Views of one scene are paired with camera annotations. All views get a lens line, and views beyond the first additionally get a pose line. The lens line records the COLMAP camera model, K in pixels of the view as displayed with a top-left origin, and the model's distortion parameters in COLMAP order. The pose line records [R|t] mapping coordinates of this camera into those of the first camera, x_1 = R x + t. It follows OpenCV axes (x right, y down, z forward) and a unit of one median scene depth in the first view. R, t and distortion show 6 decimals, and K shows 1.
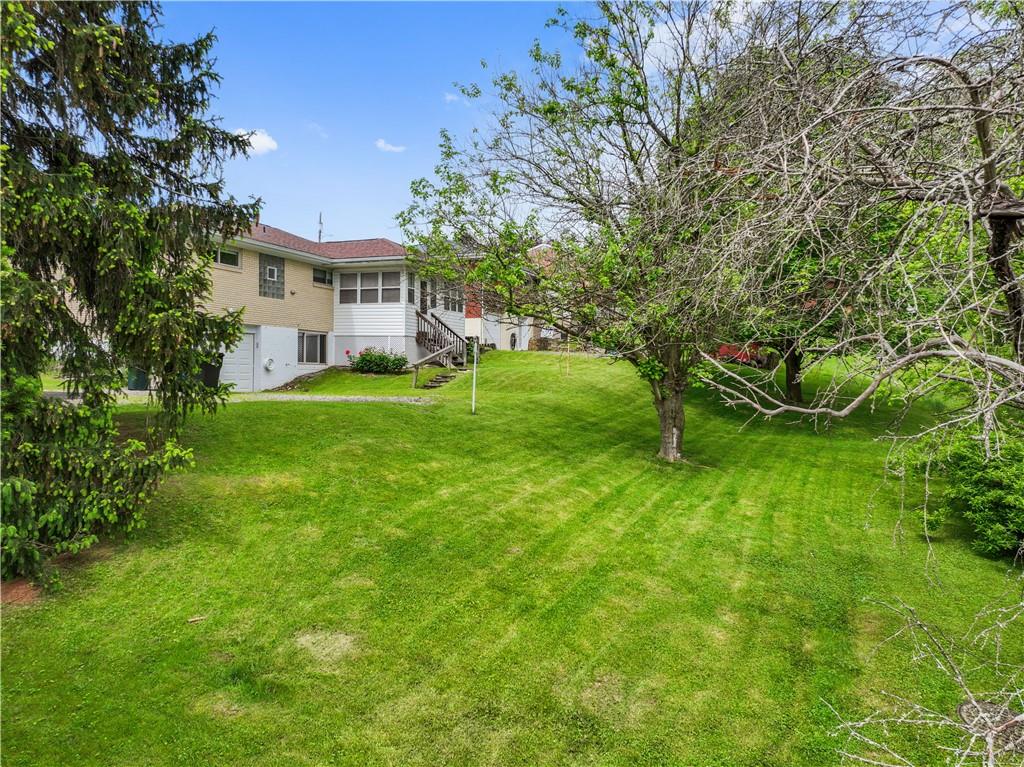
lens RADIAL K [[708.3, 0, 513.1], [0, 708.3, 384.4], [0, 0, 1]] dist [0.007463, -0.000024]
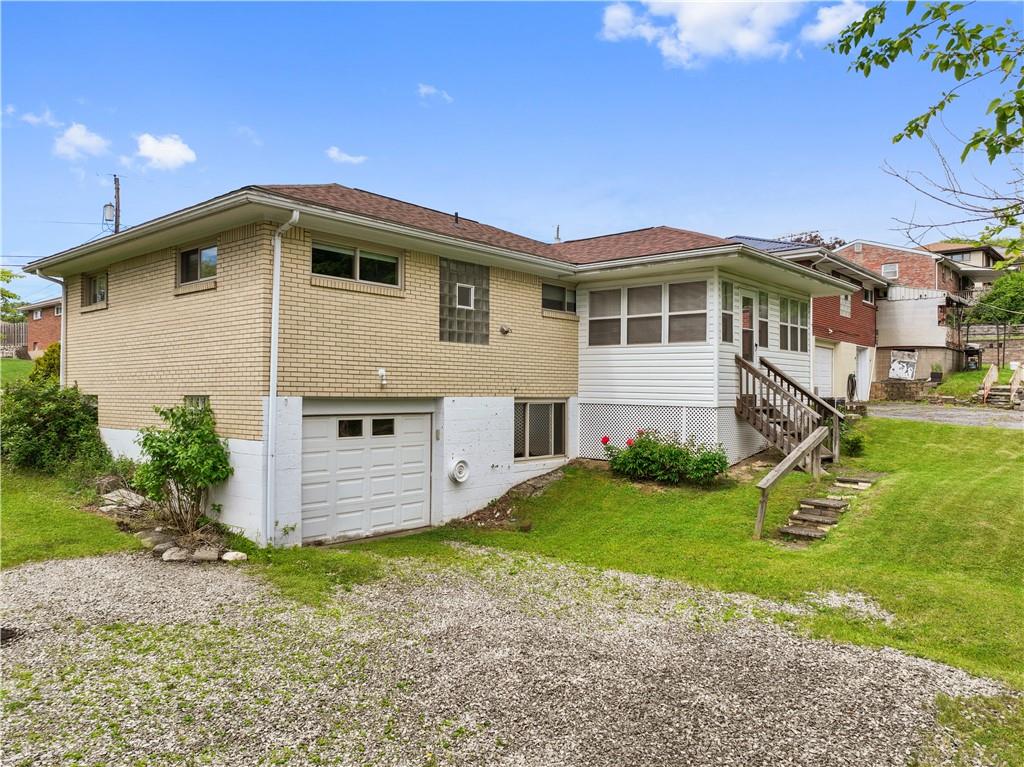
lens RADIAL K [[708.3, 0, 509.3], [0, 708.3, 385.3], [0, 0, 1]] dist [0.007463, -0.000024]
pose [[0.945104, -0.009534, -0.326630, -0.126826], [0.000219, 0.999592, -0.028545, -0.069316], [0.326769, 0.026906, 0.944721, 0.473175]]
